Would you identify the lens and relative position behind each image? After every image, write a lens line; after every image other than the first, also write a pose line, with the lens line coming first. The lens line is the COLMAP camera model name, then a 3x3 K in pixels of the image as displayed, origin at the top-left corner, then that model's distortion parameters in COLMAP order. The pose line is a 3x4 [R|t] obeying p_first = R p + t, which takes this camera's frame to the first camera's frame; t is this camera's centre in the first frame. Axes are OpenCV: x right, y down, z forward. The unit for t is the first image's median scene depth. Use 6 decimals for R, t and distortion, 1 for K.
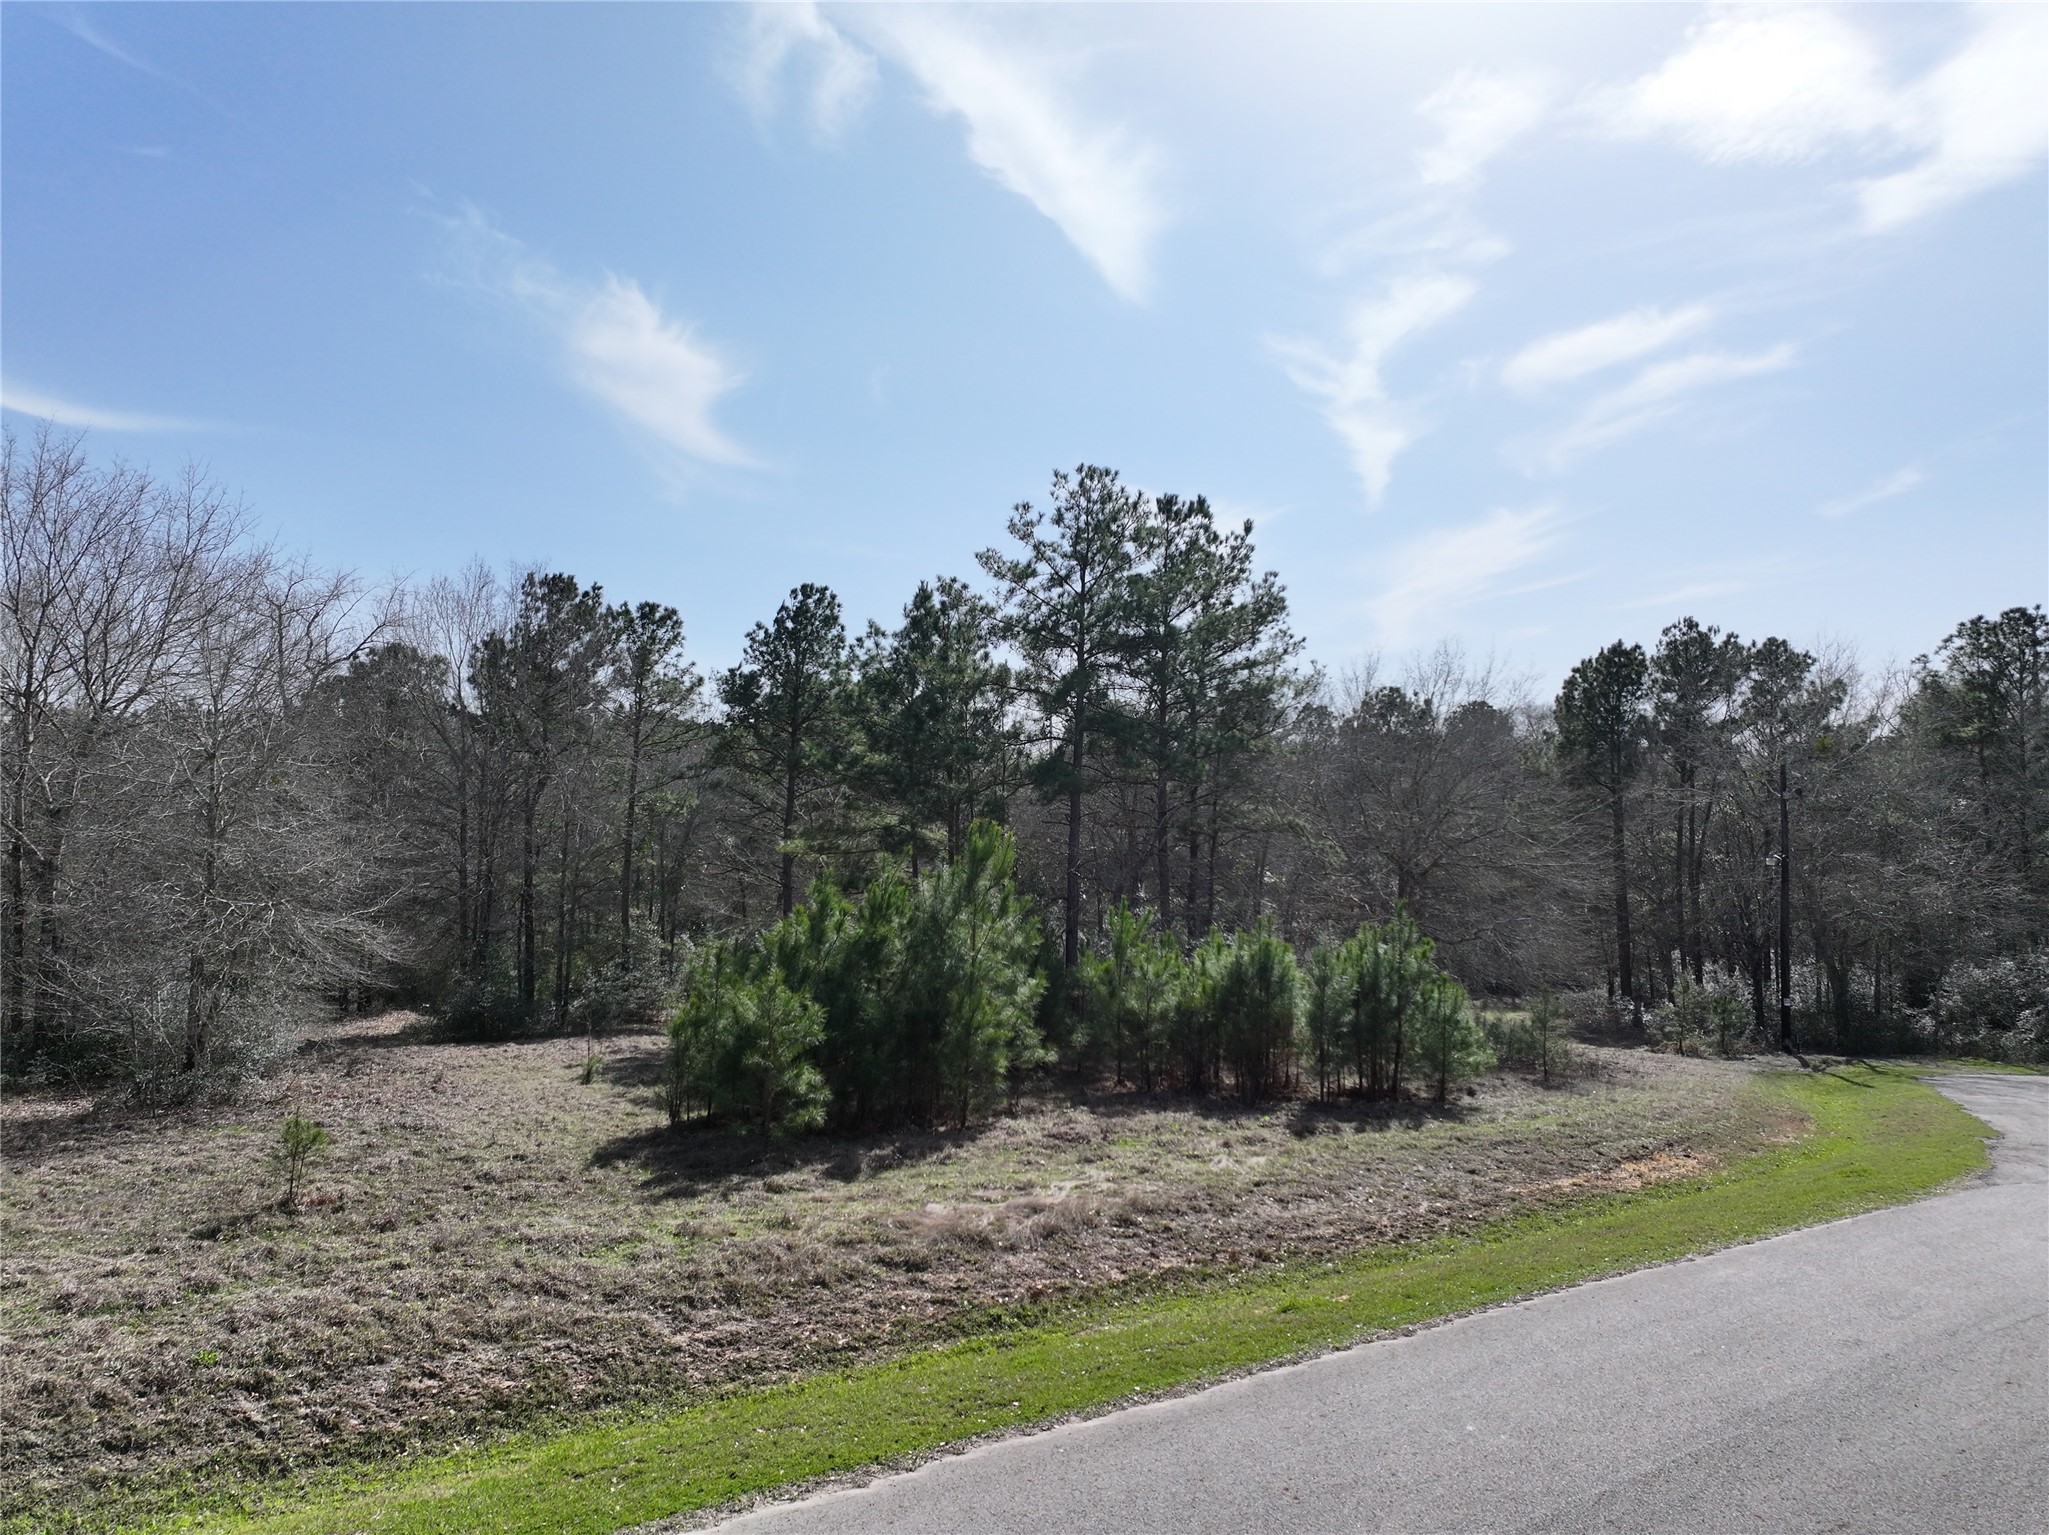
lens RADIAL K [[1434.7, 0, 1033.6], [0, 1434.7, 758.3], [0, 0, 1]] dist [0.001287, 0.011868]
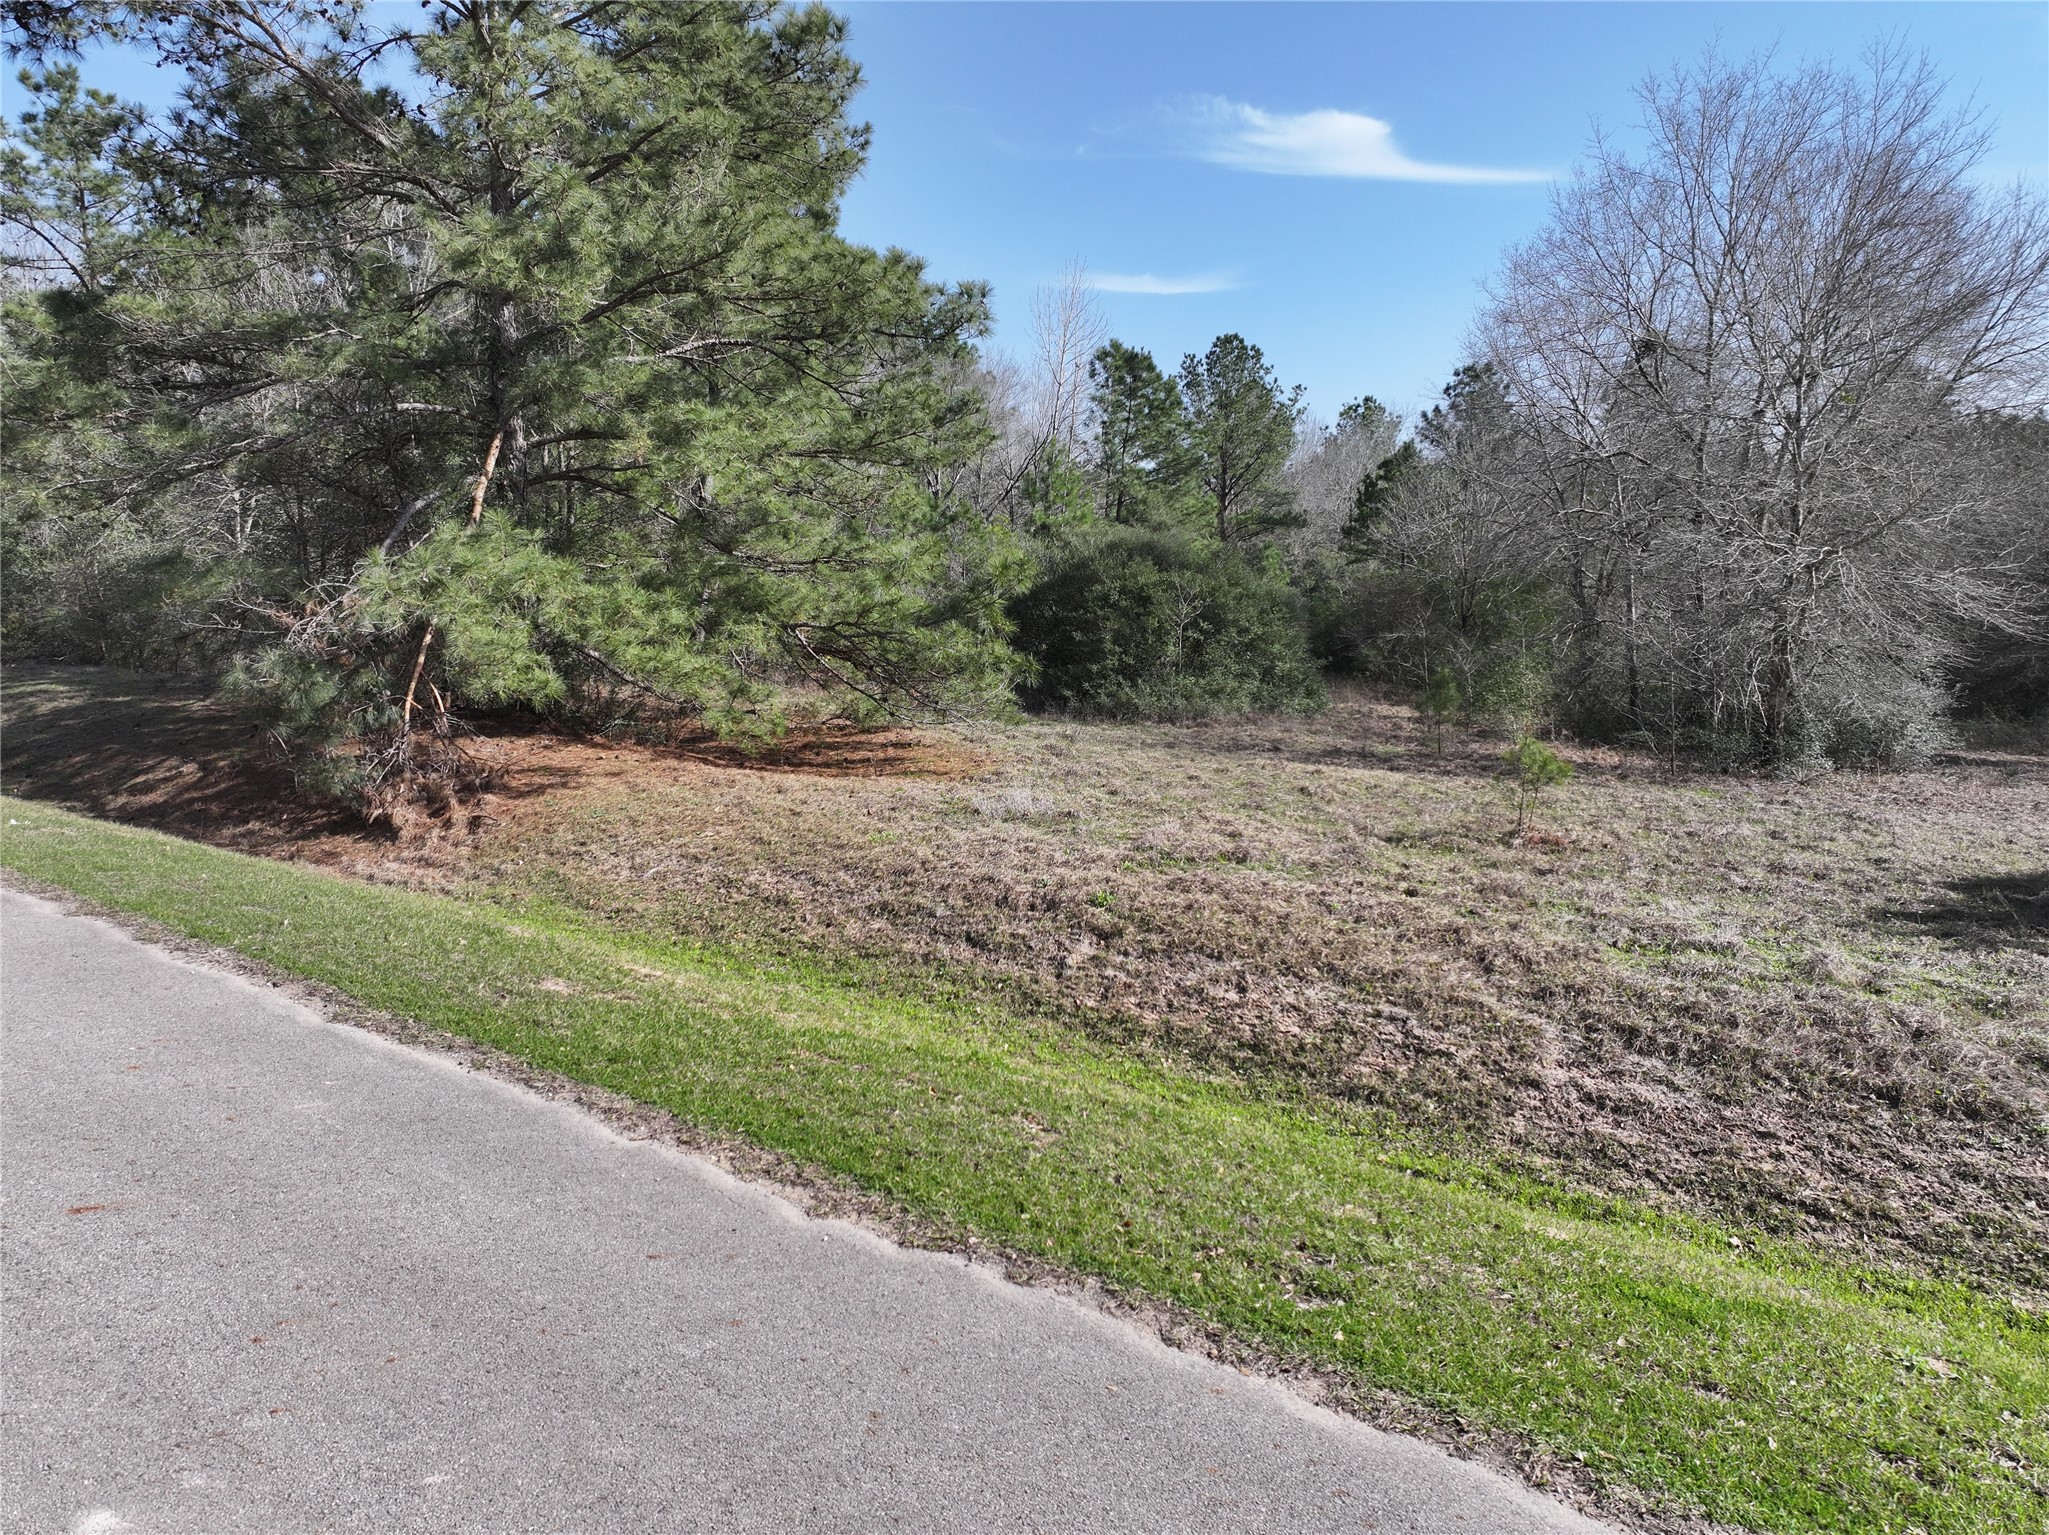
lens RADIAL K [[1434.7, 0, 1042.2], [0, 1434.7, 757.3], [0, 0, 1]] dist [0.001287, 0.011868]
pose [[0.302324, 0.114595, -0.946292, 0.152236], [0.043181, 0.990082, 0.133693, 0.099999], [0.952227, -0.081280, 0.294377, 0.352903]]
